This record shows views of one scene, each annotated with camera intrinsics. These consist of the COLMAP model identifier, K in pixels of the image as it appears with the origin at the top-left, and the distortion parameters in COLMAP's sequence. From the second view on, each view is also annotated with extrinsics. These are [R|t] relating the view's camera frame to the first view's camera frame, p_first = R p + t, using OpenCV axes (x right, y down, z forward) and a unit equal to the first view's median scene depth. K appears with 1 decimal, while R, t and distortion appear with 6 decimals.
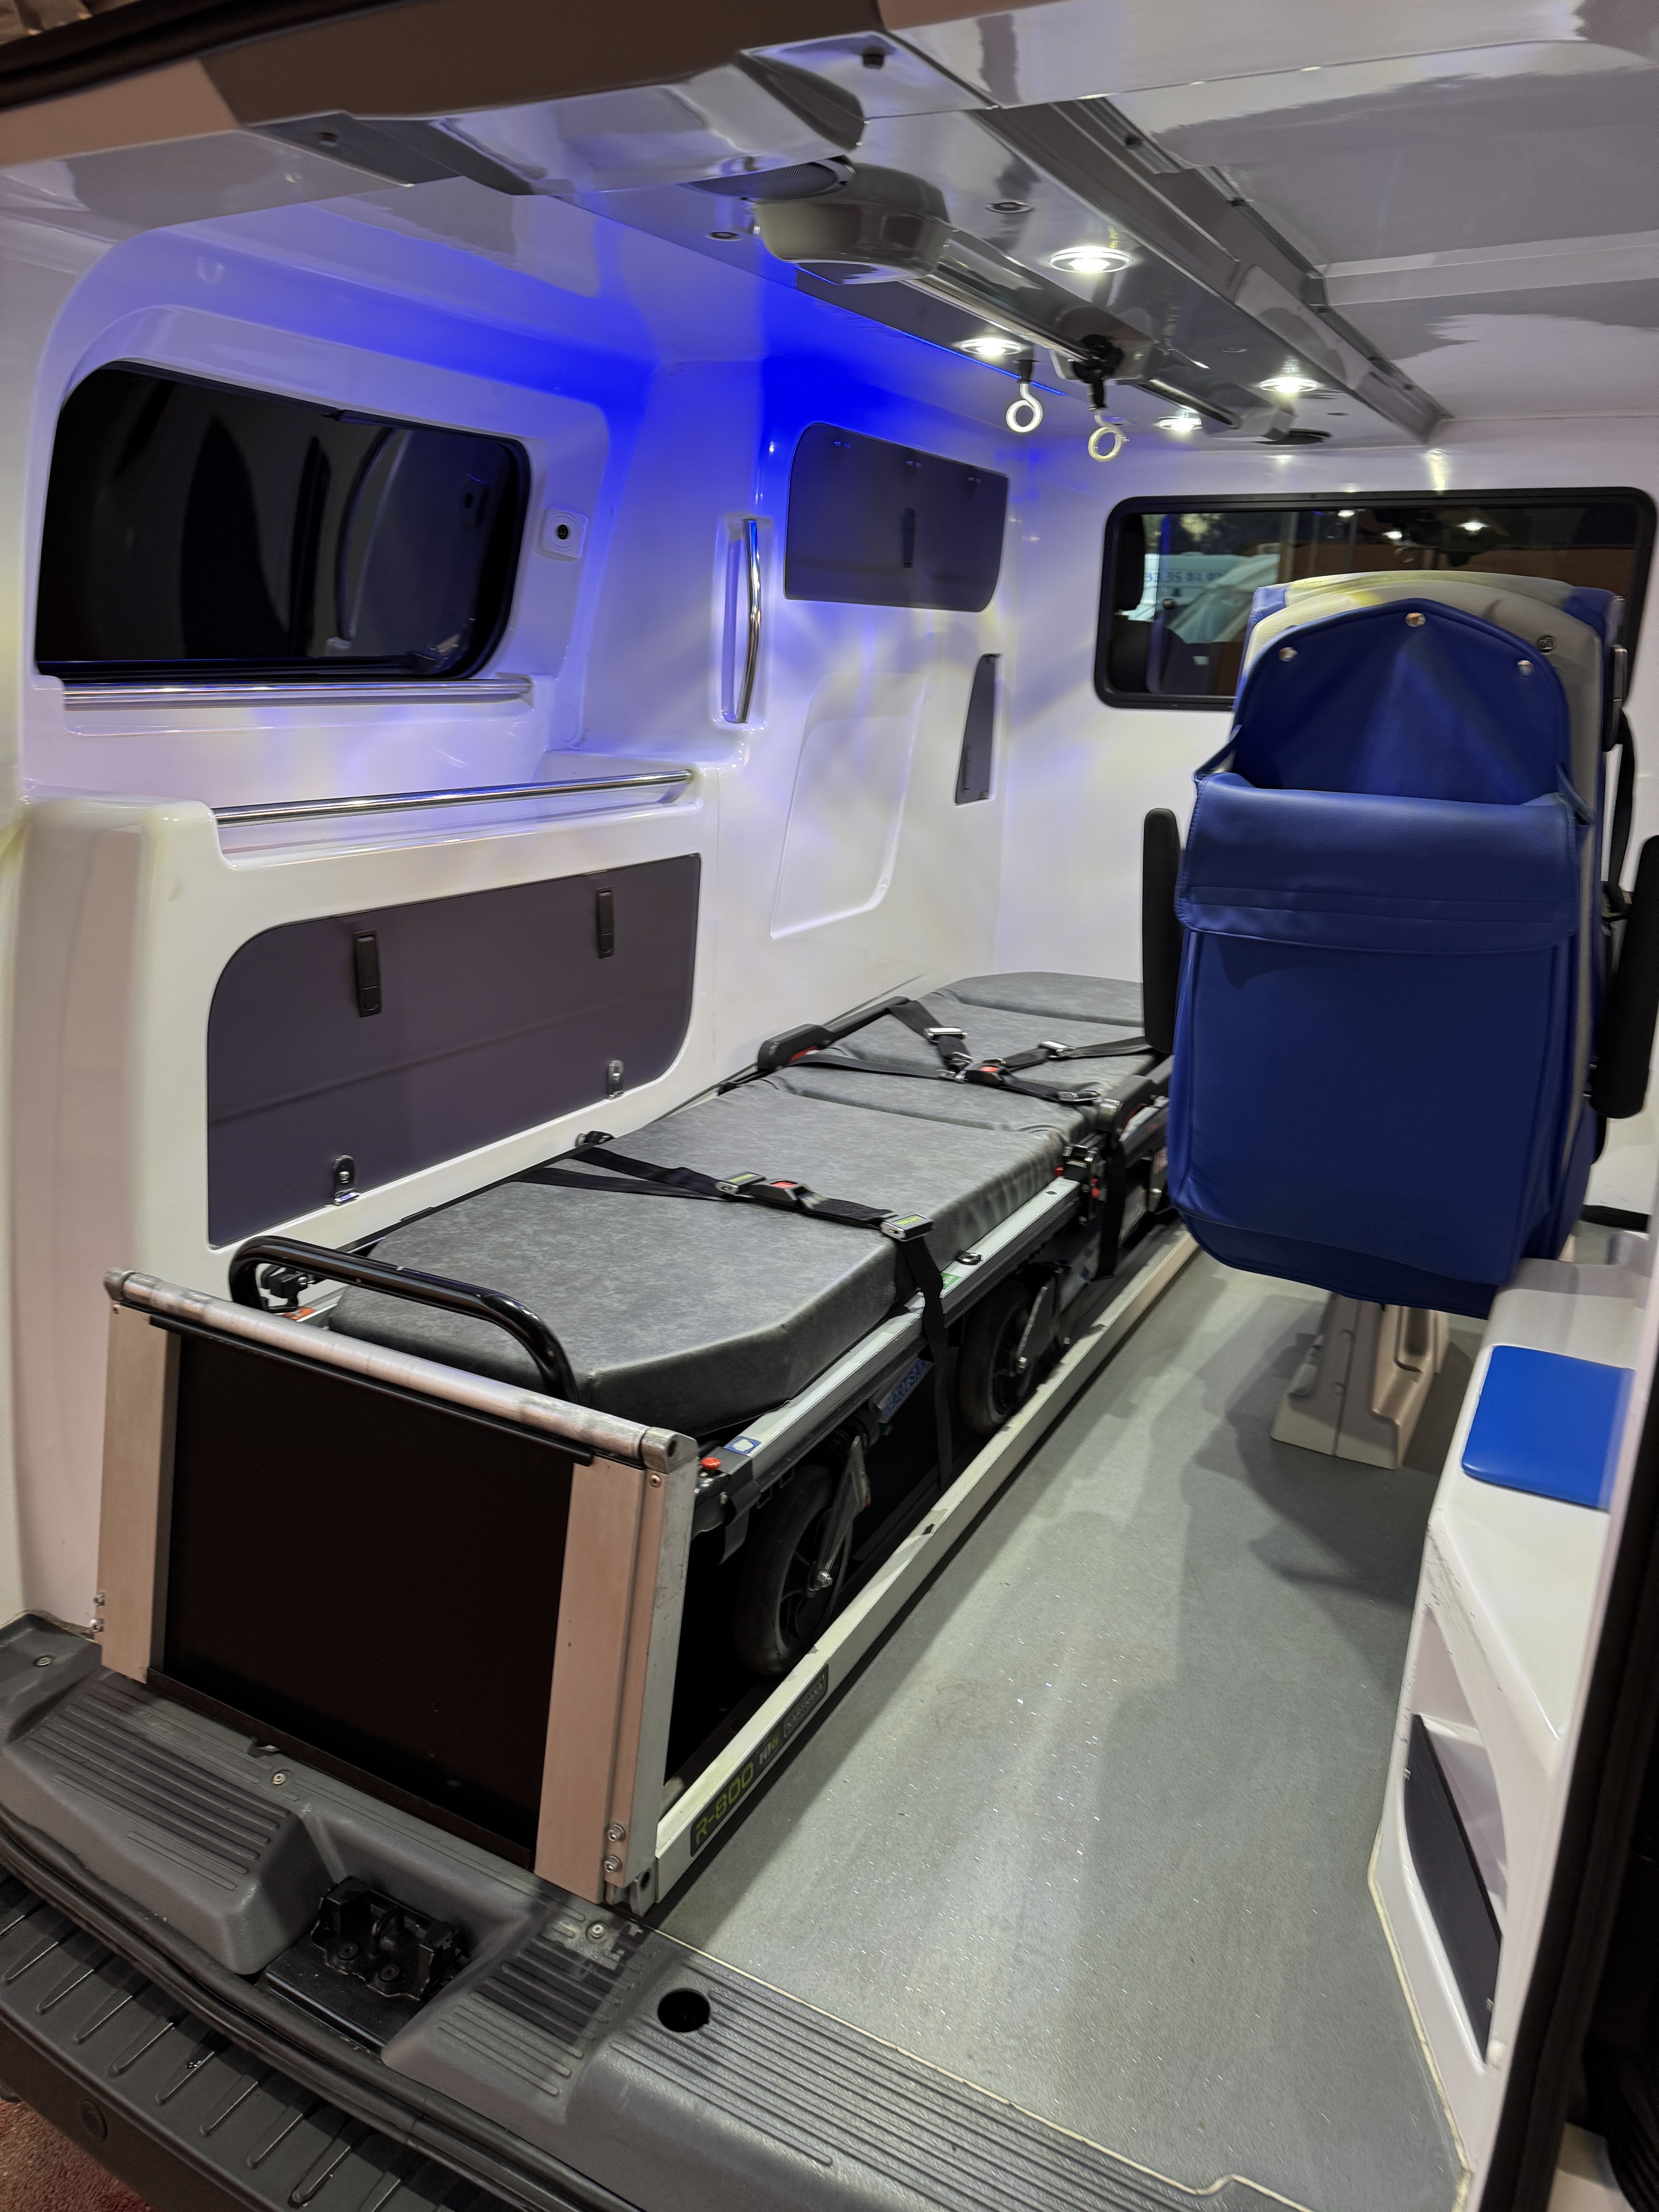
lens RADIAL K [[1551.3, 0, 817.2], [0, 1551.3, 1114.1], [0, 0, 1]] dist [0.119902, -0.118010]
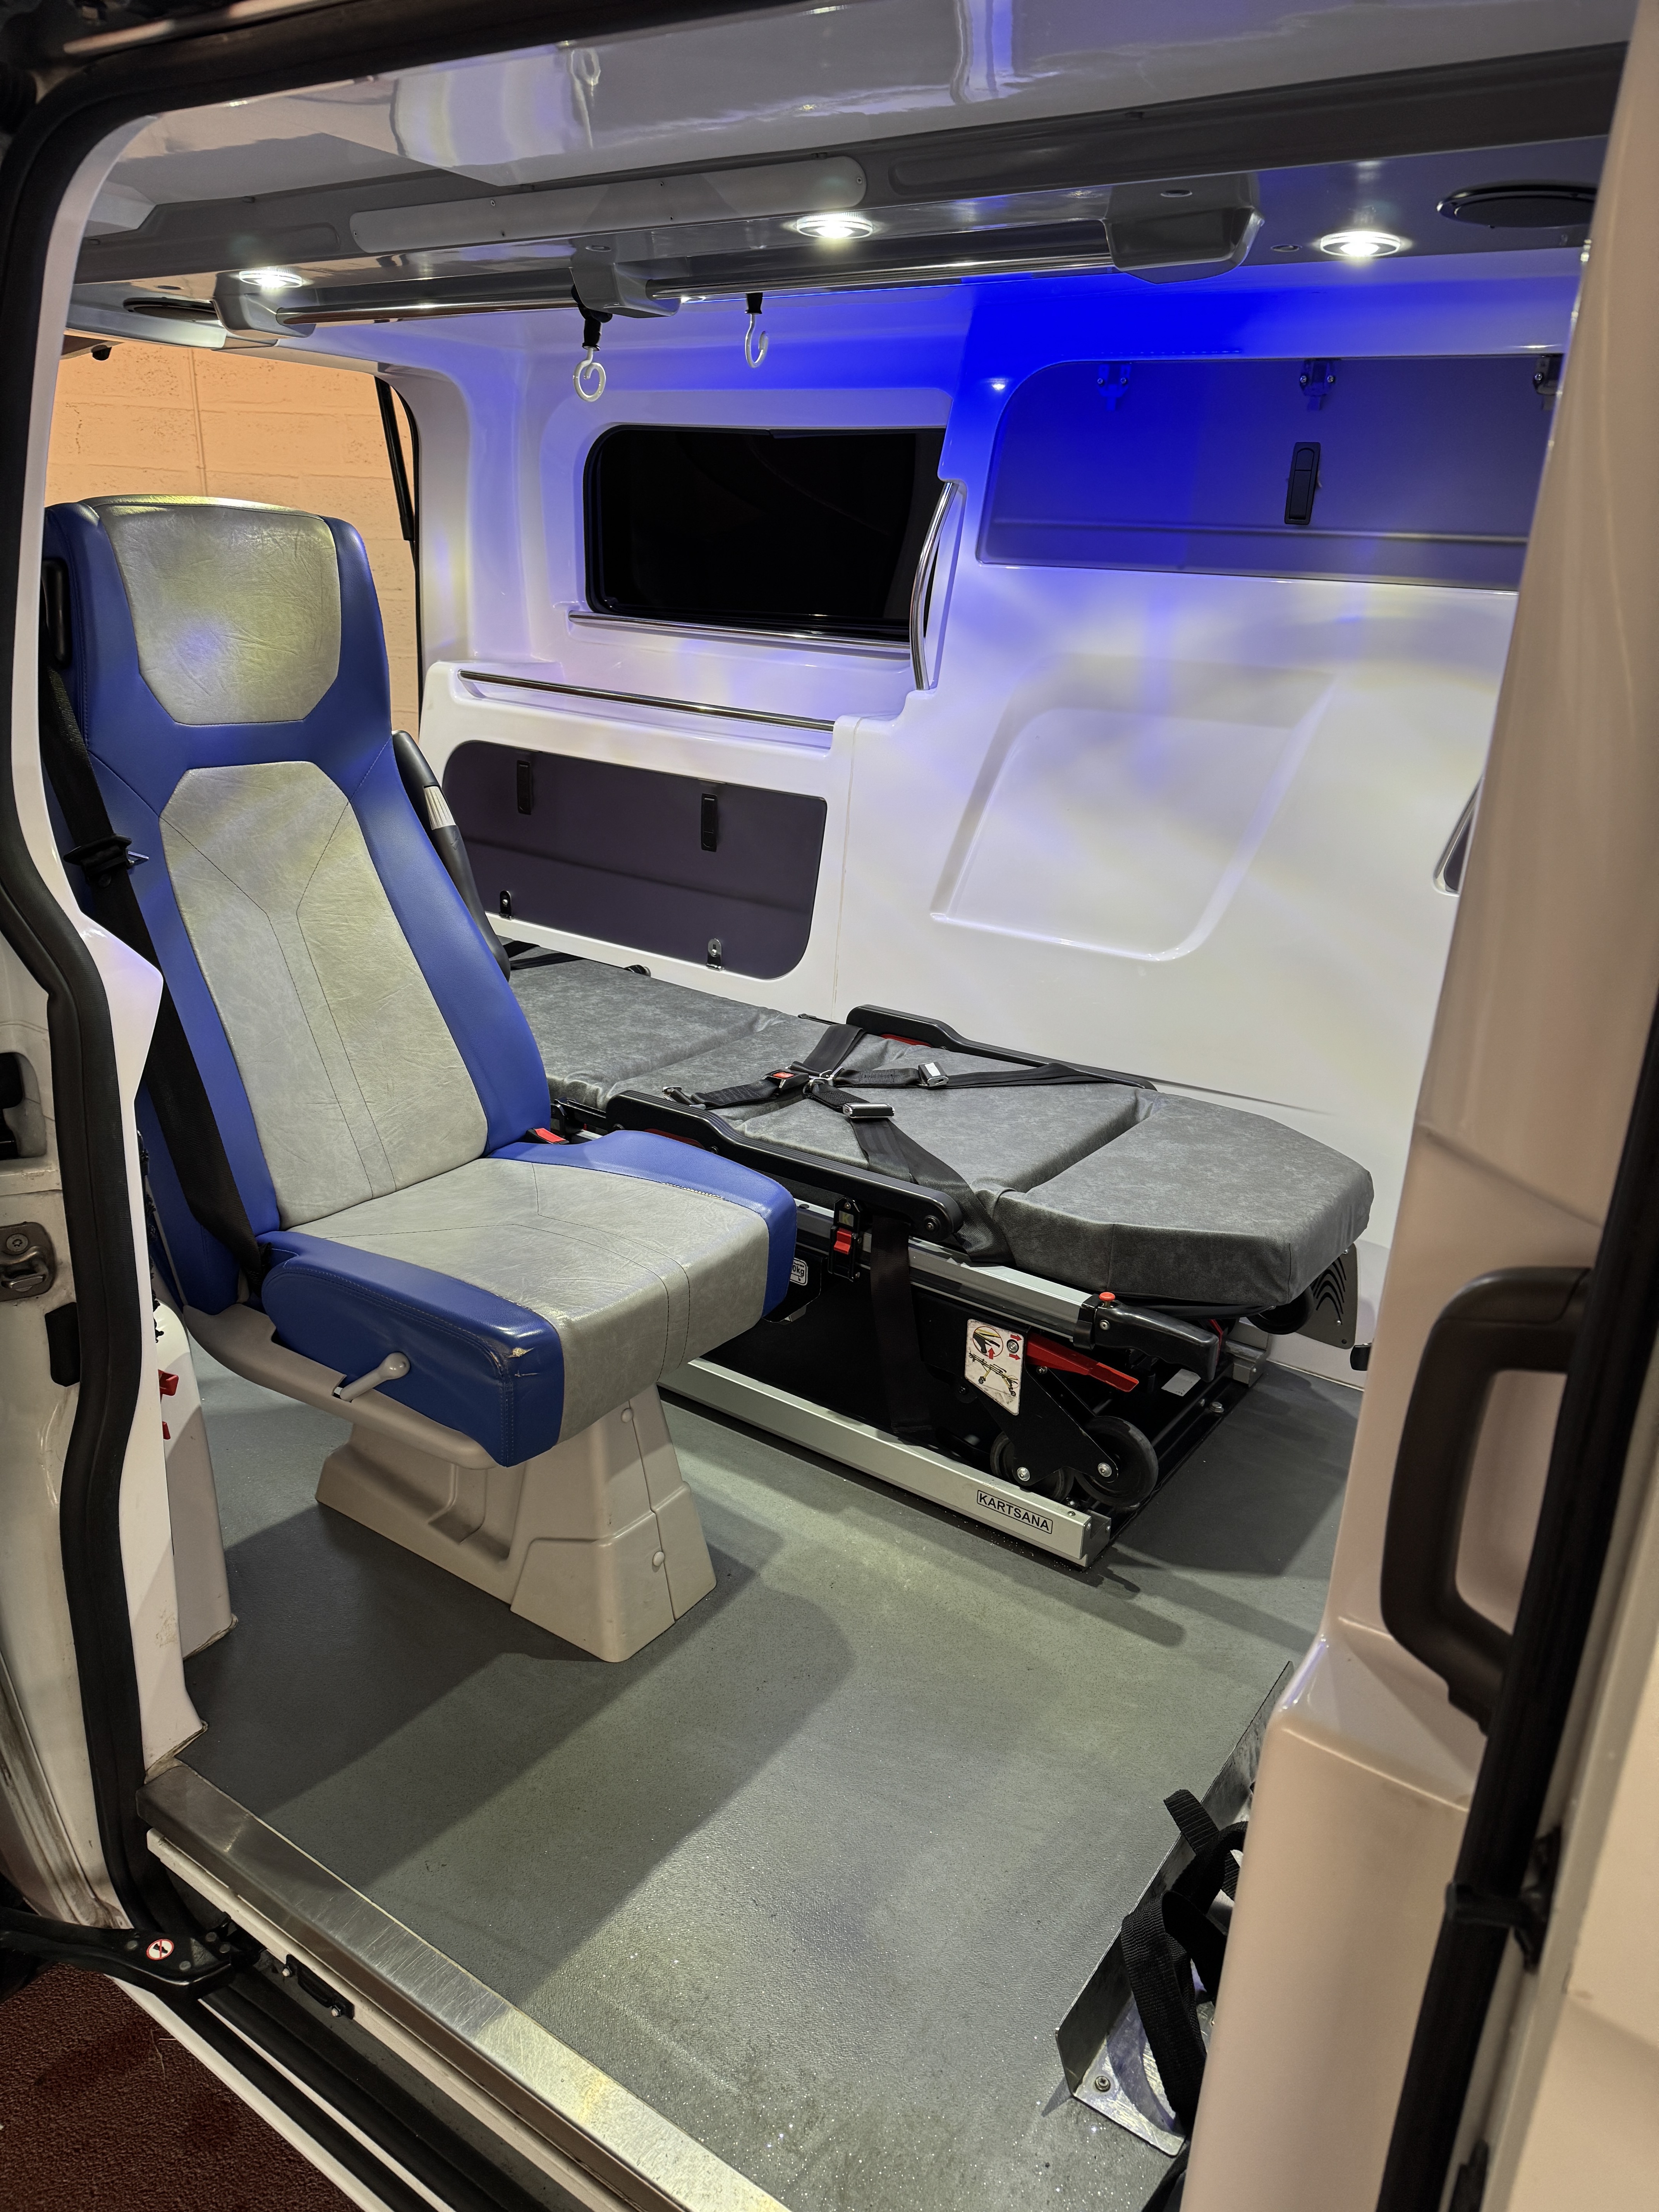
lens RADIAL K [[1551.3, 0, 817.2], [0, 1551.3, 1114.1], [0, 0, 1]] dist [0.119902, -0.118010]
pose [[-0.101410, 0.307833, -0.946020, 1.226793], [-0.337195, 0.883999, 0.323798, -0.390383], [0.935957, 0.351830, 0.014154, 1.278571]]
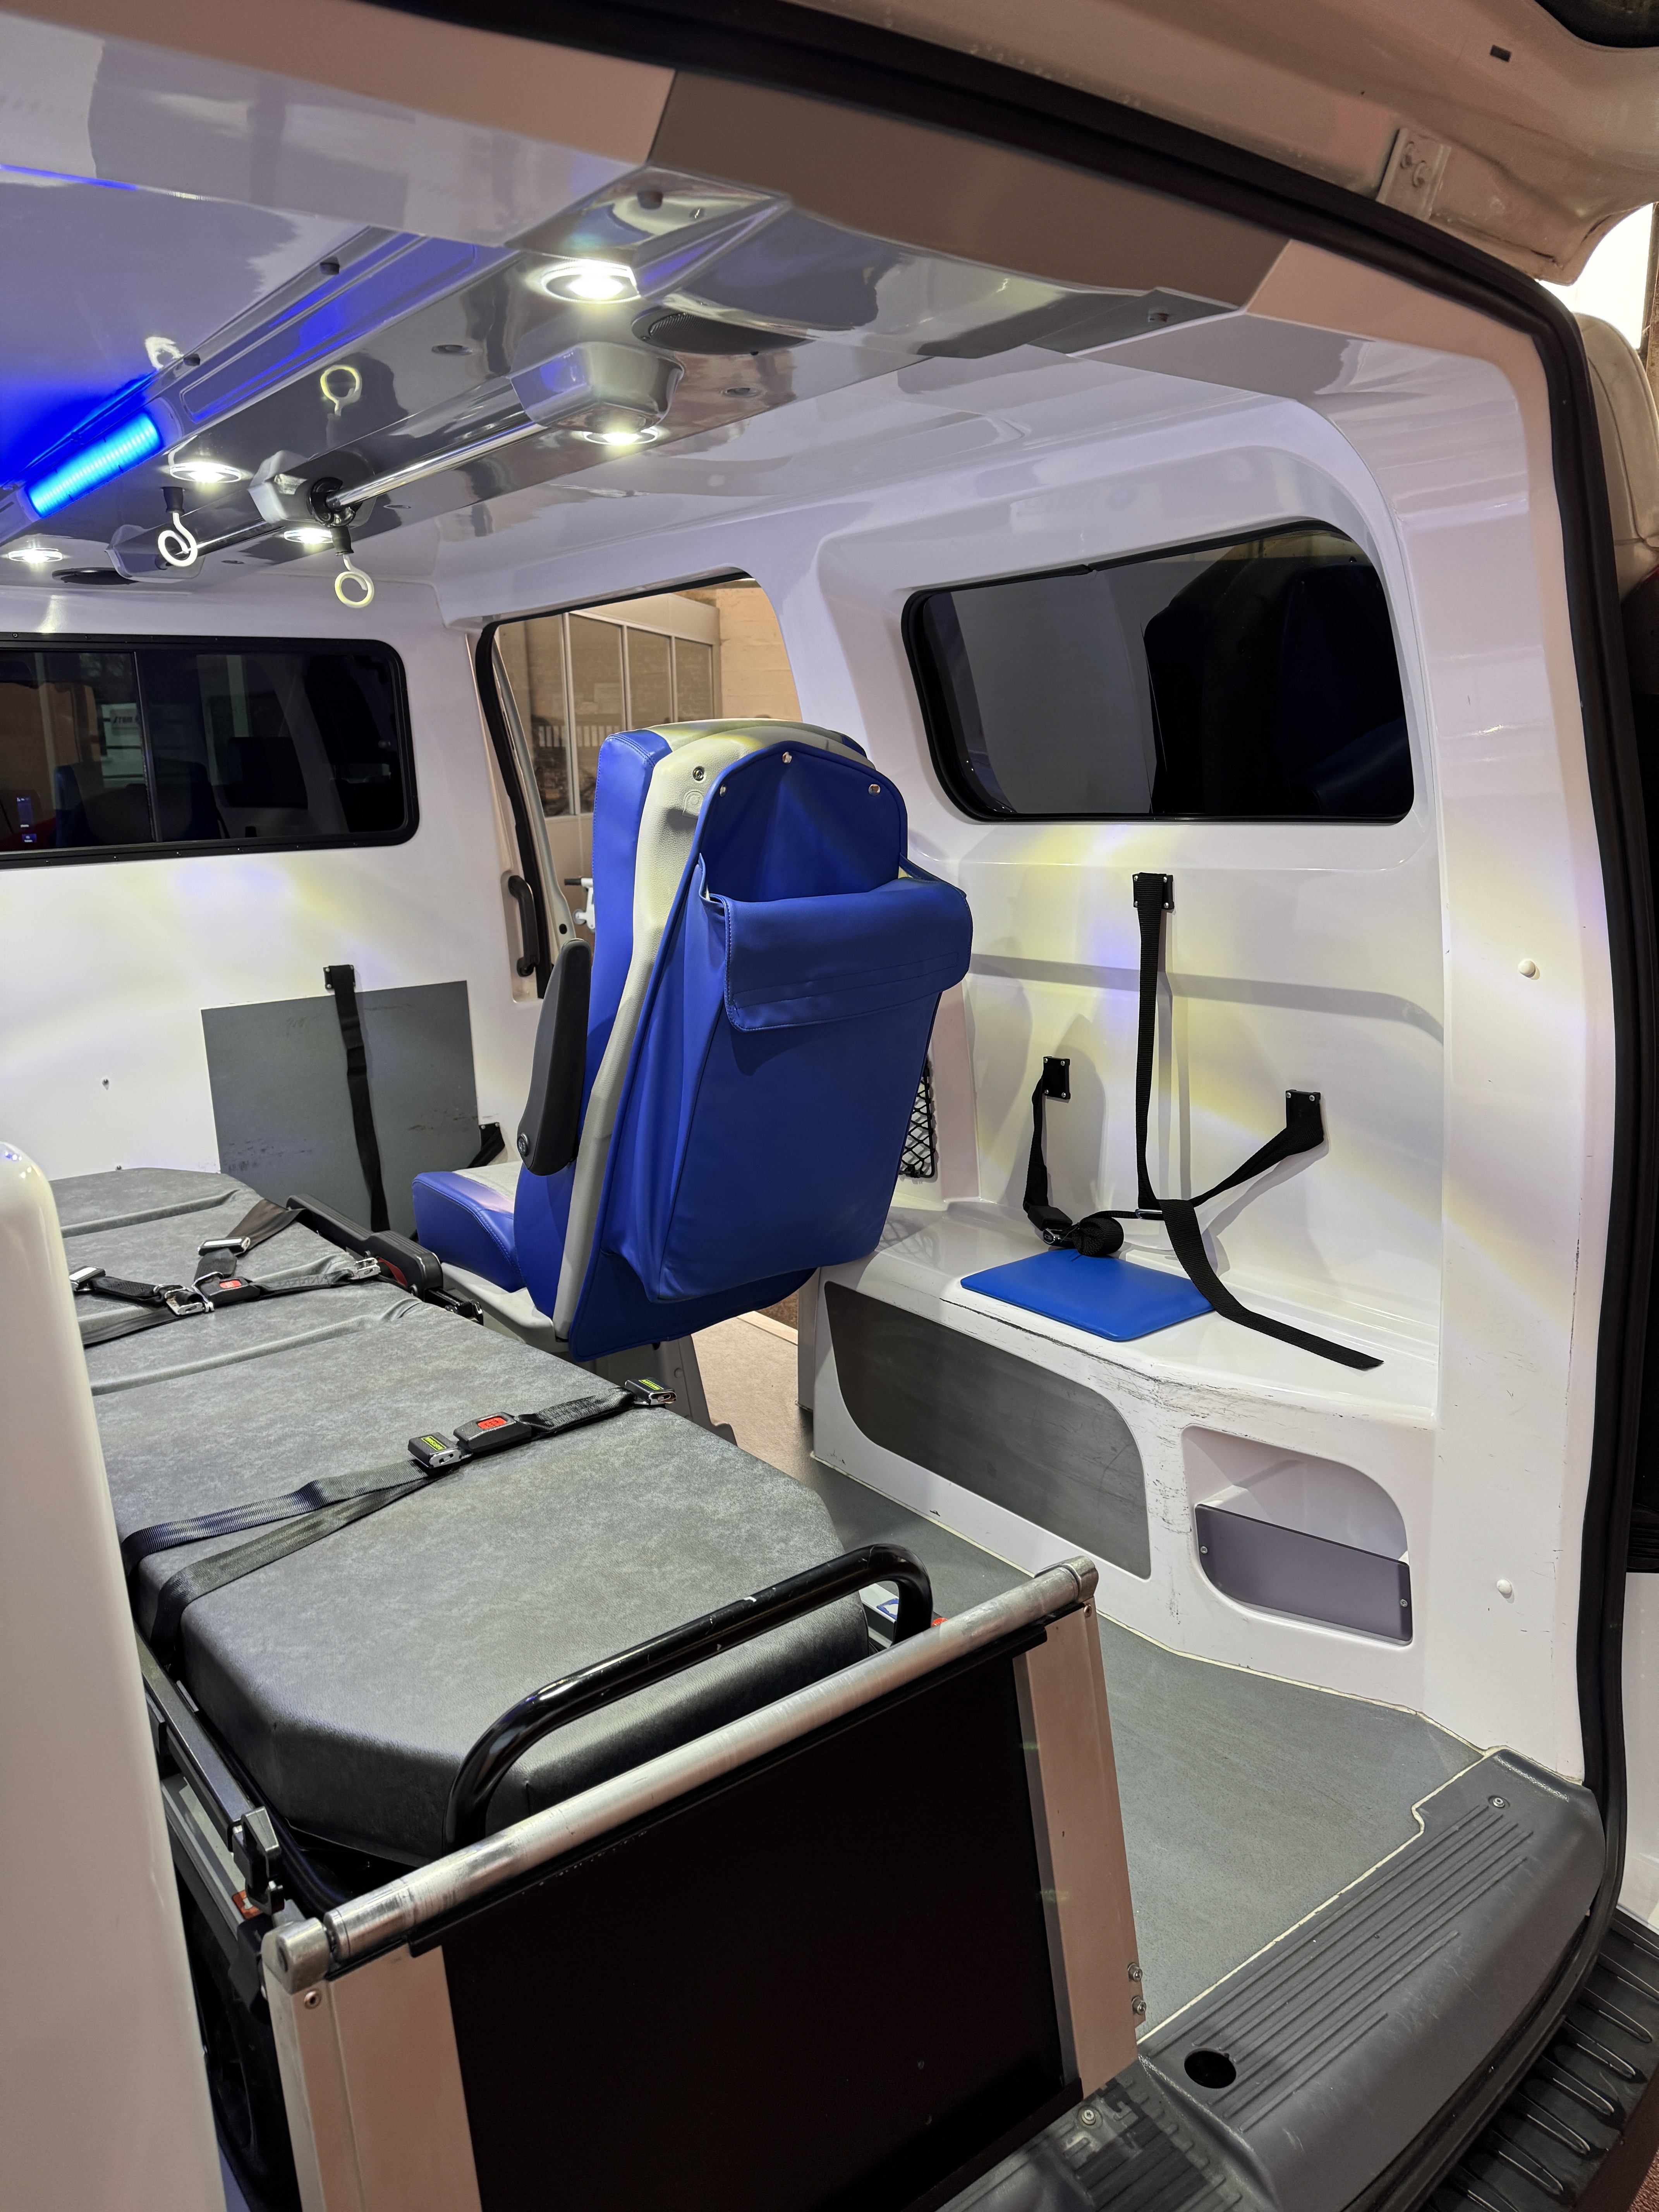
lens RADIAL K [[1551.3, 0, 817.2], [0, 1551.3, 1114.1], [0, 0, 1]] dist [0.119902, -0.118010]
pose [[0.404722, -0.240996, 0.882112, -0.628723], [0.306897, 0.944495, 0.117232, -0.151012], [-0.861402, 0.223271, 0.456219, 0.395071]]
